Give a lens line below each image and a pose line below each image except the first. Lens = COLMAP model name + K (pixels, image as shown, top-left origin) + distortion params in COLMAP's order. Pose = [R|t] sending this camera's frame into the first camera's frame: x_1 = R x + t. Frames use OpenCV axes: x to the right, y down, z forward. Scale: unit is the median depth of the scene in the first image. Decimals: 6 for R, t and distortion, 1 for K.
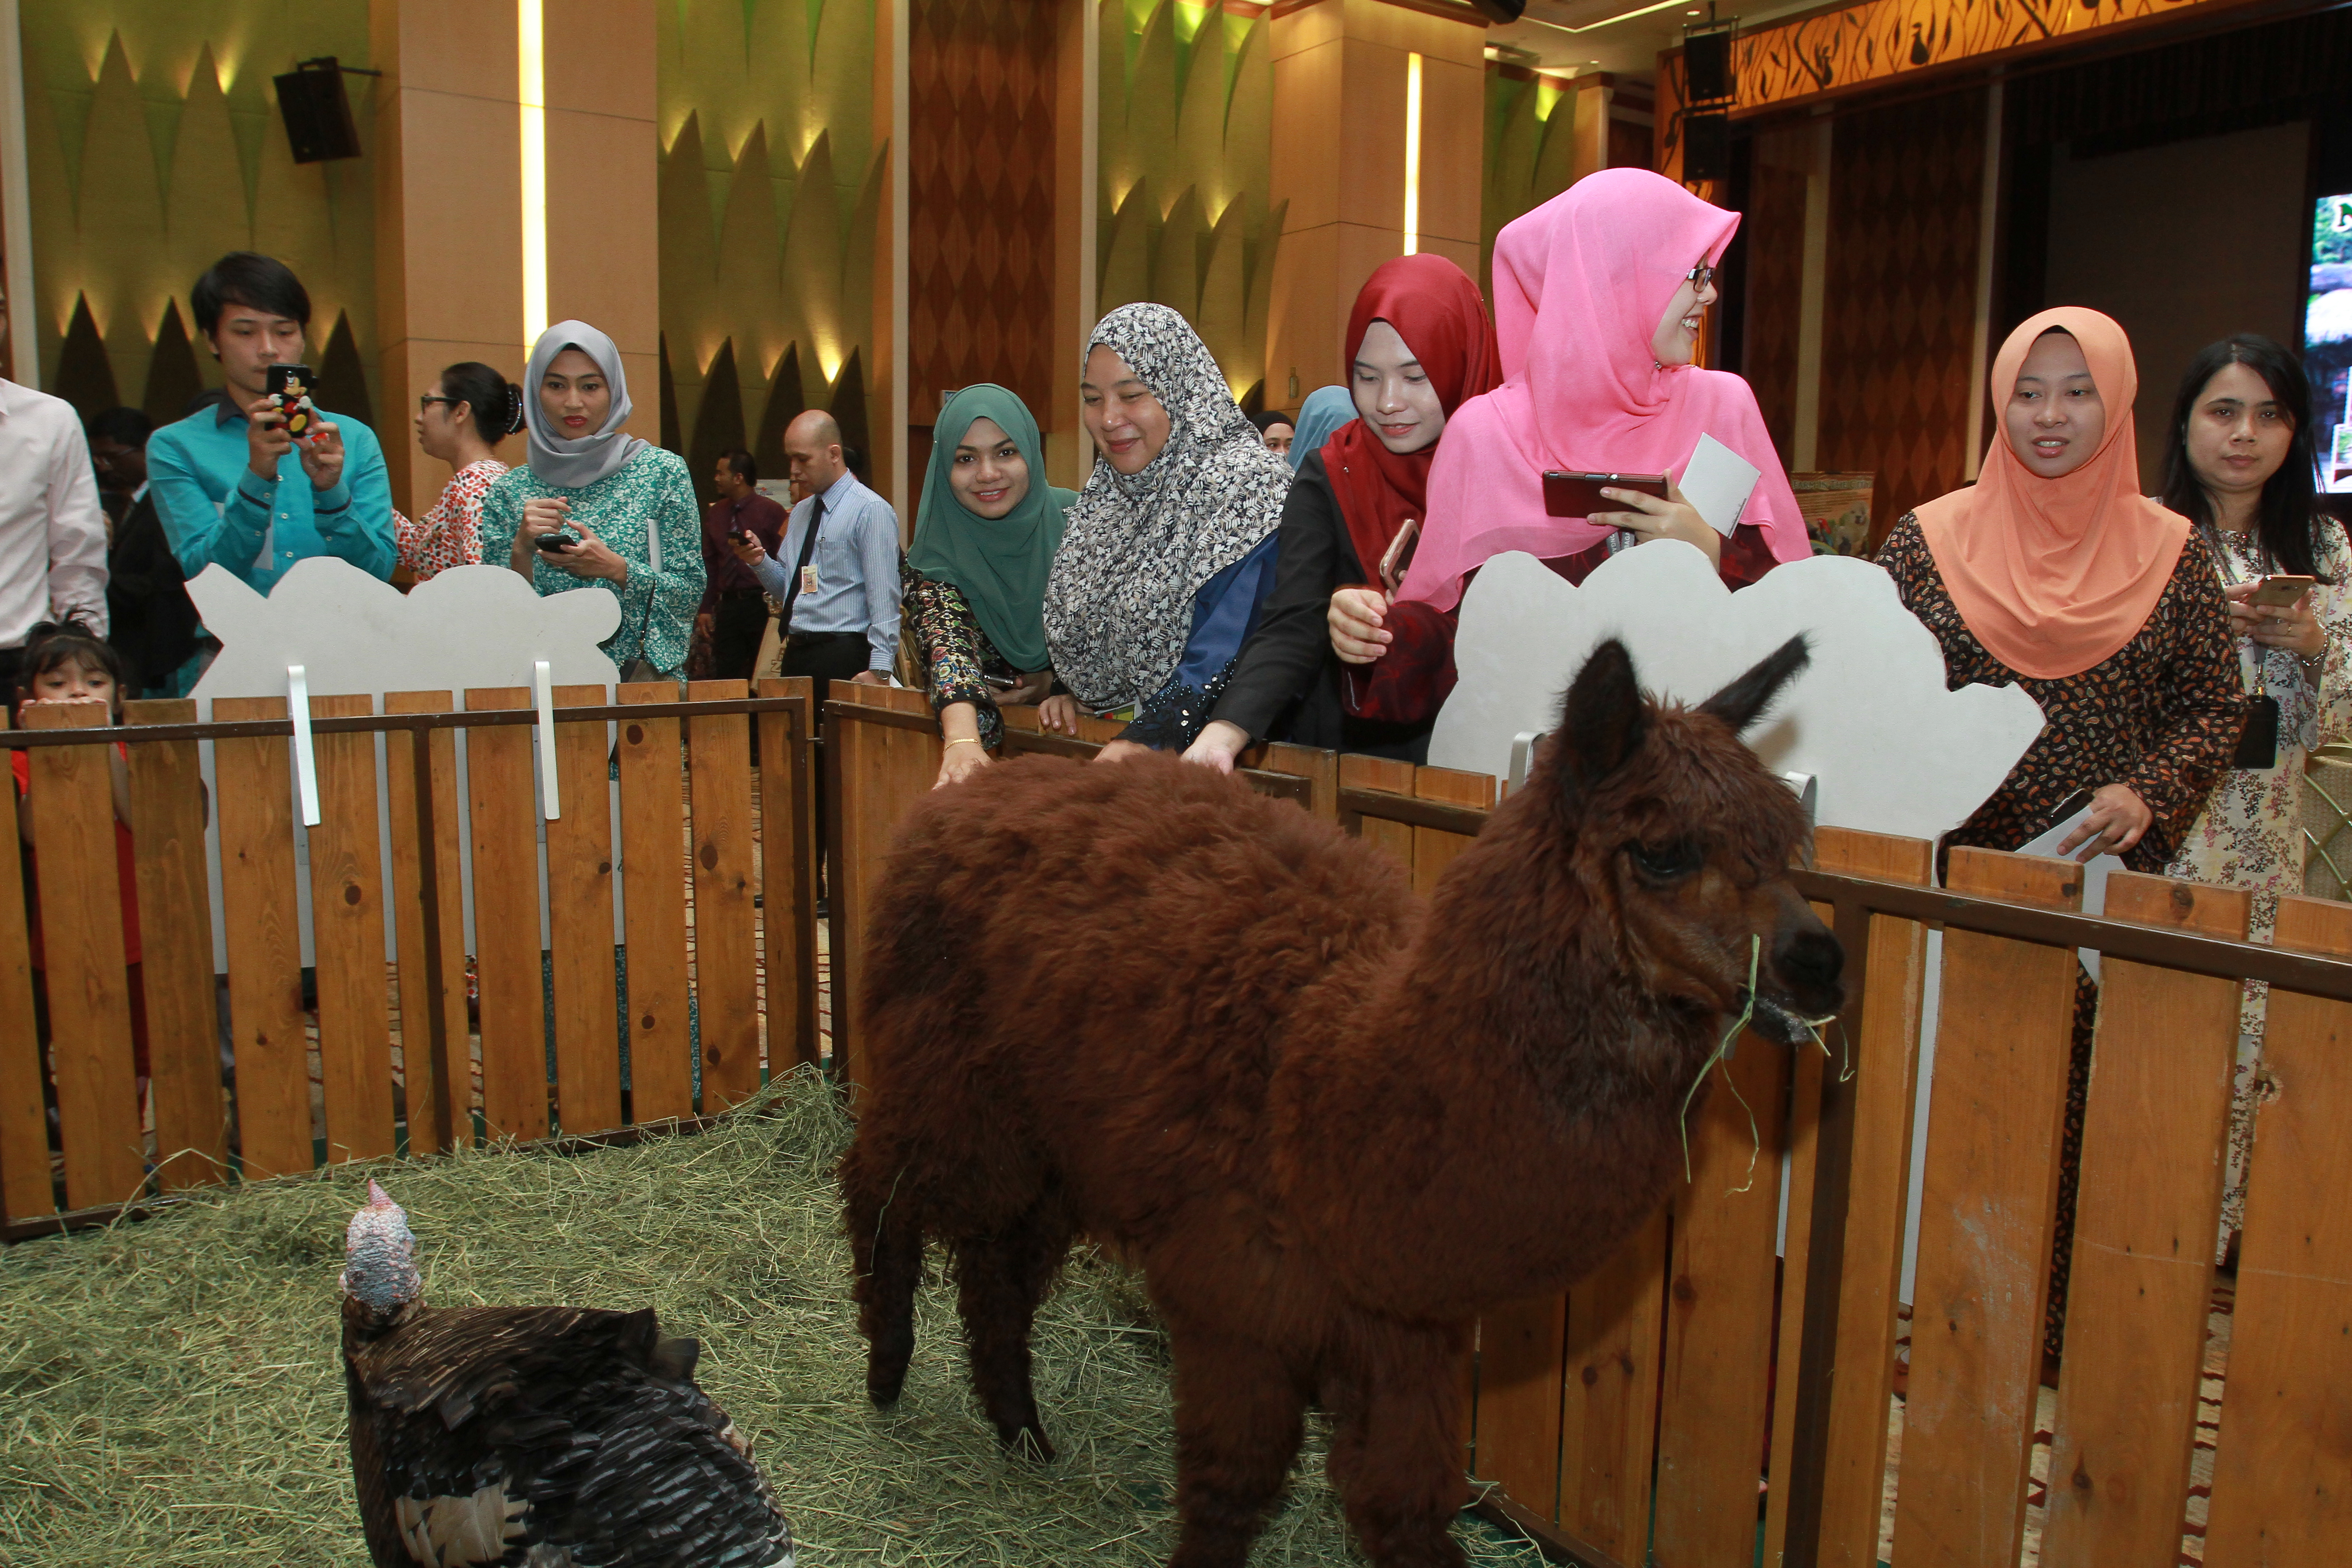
lens RADIAL K [[1760.3, 0, 1165.6], [0, 1760.3, 790.6], [0, 0, 1]] dist [-0.084639, 0.048767]
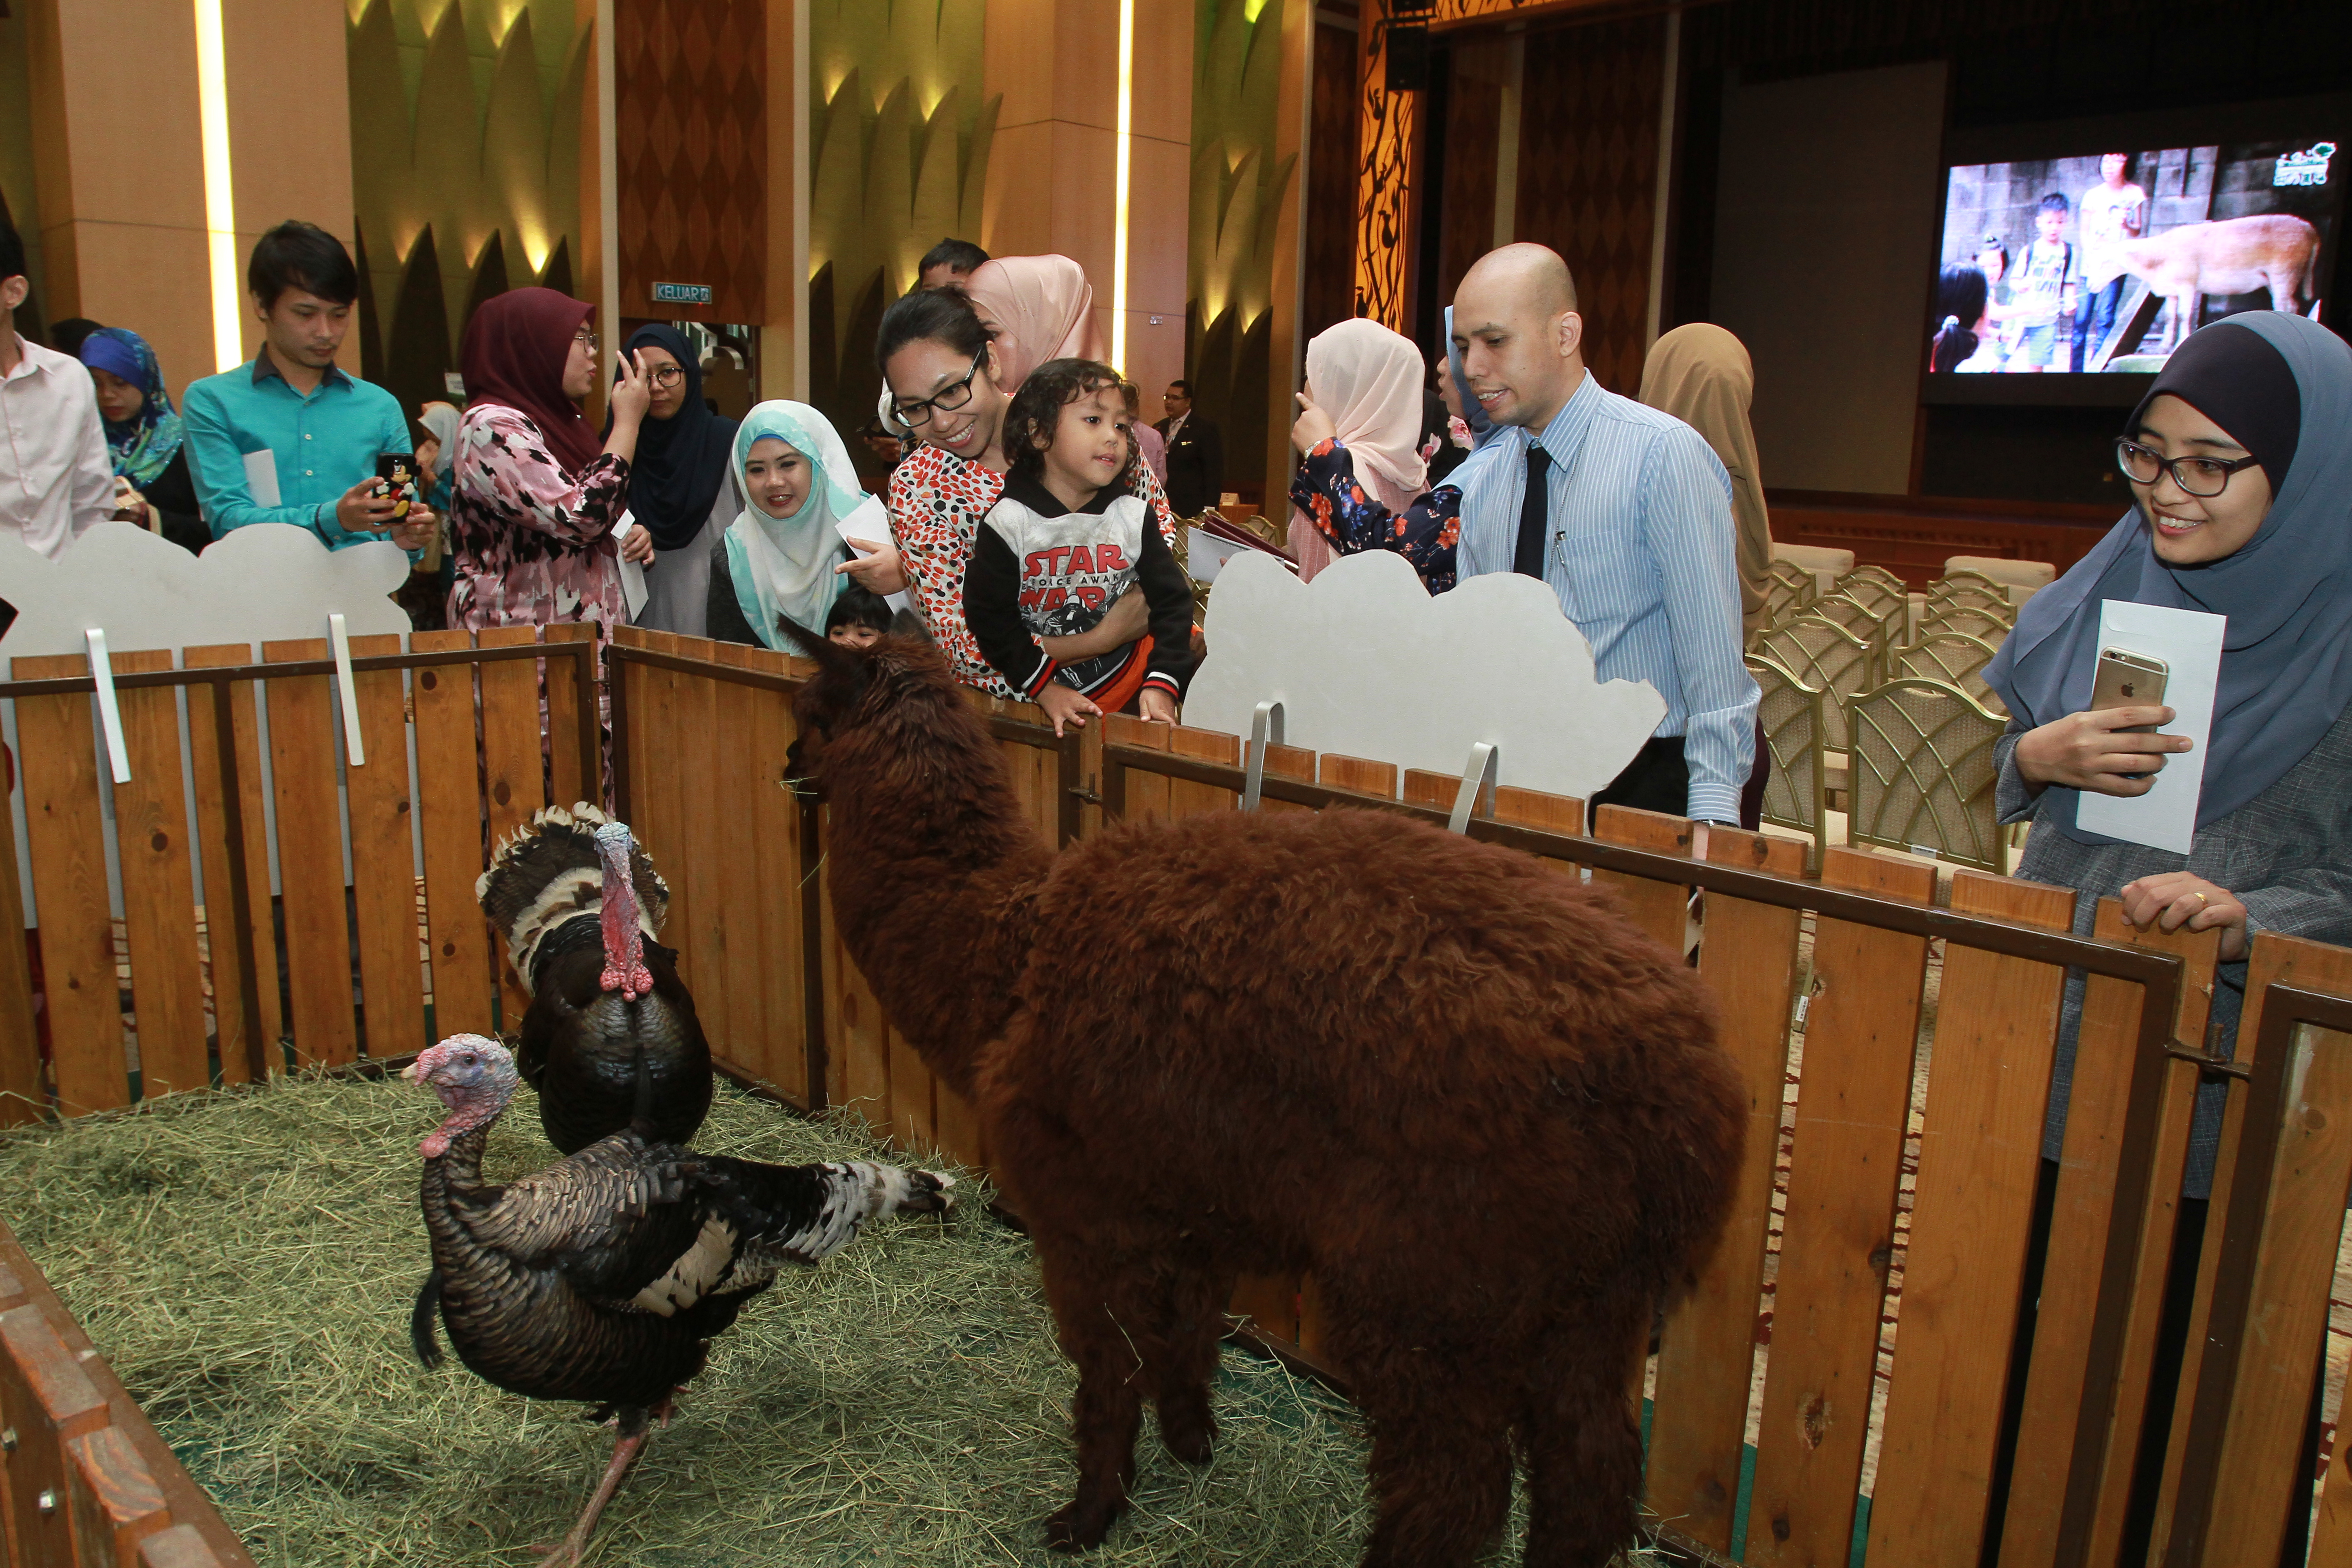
lens RADIAL K [[1760.3, 0, 1169.7], [0, 1760.3, 782.8], [0, 0, 1]] dist [-0.084639, 0.048767]
pose [[0.985962, -0.019359, 0.165841, -0.037601], [0.008696, 0.997862, 0.064781, -0.035027], [-0.166741, -0.062429, 0.984022, -0.111996]]
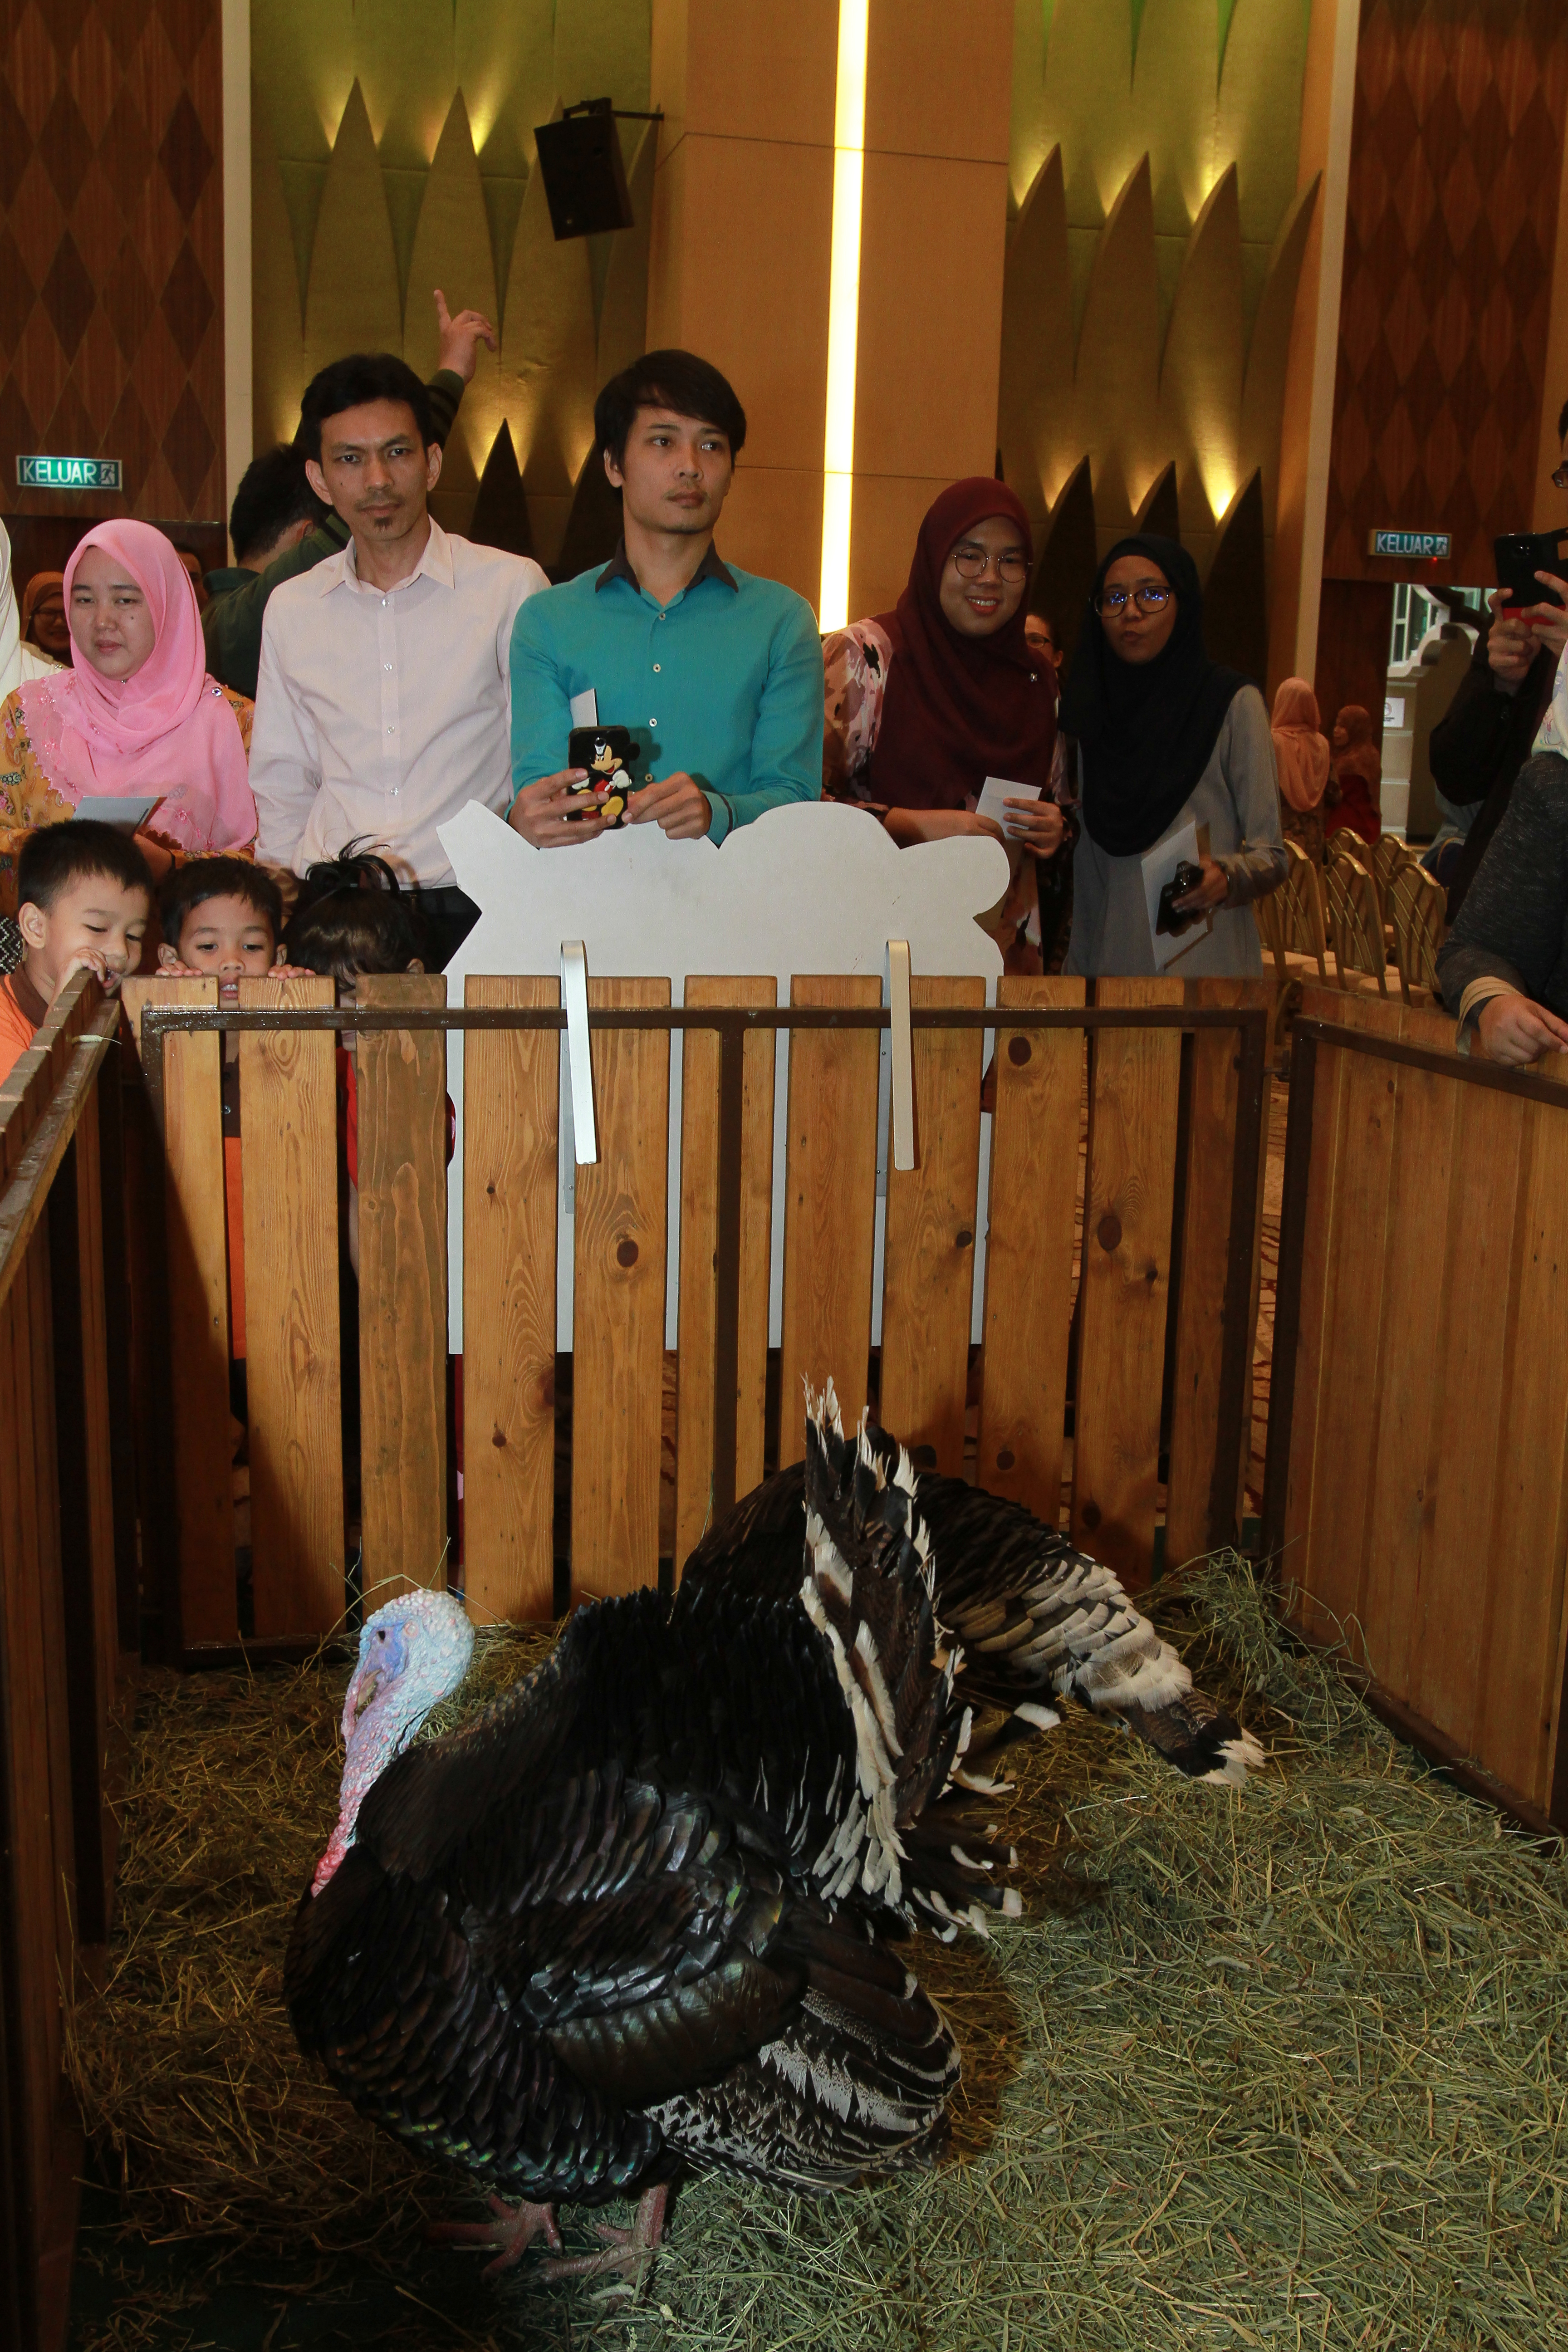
lens RADIAL K [[2302.5, 0, 774.8], [0, 2302.5, 1192.5], [0, 0, 1]] dist [-0.049939, 0.000000]
pose [[0.938167, 0.083346, -0.335999, -0.085039], [-0.063483, 0.995546, 0.069695, -0.033777], [0.340311, -0.044055, 0.939280, 0.111279]]
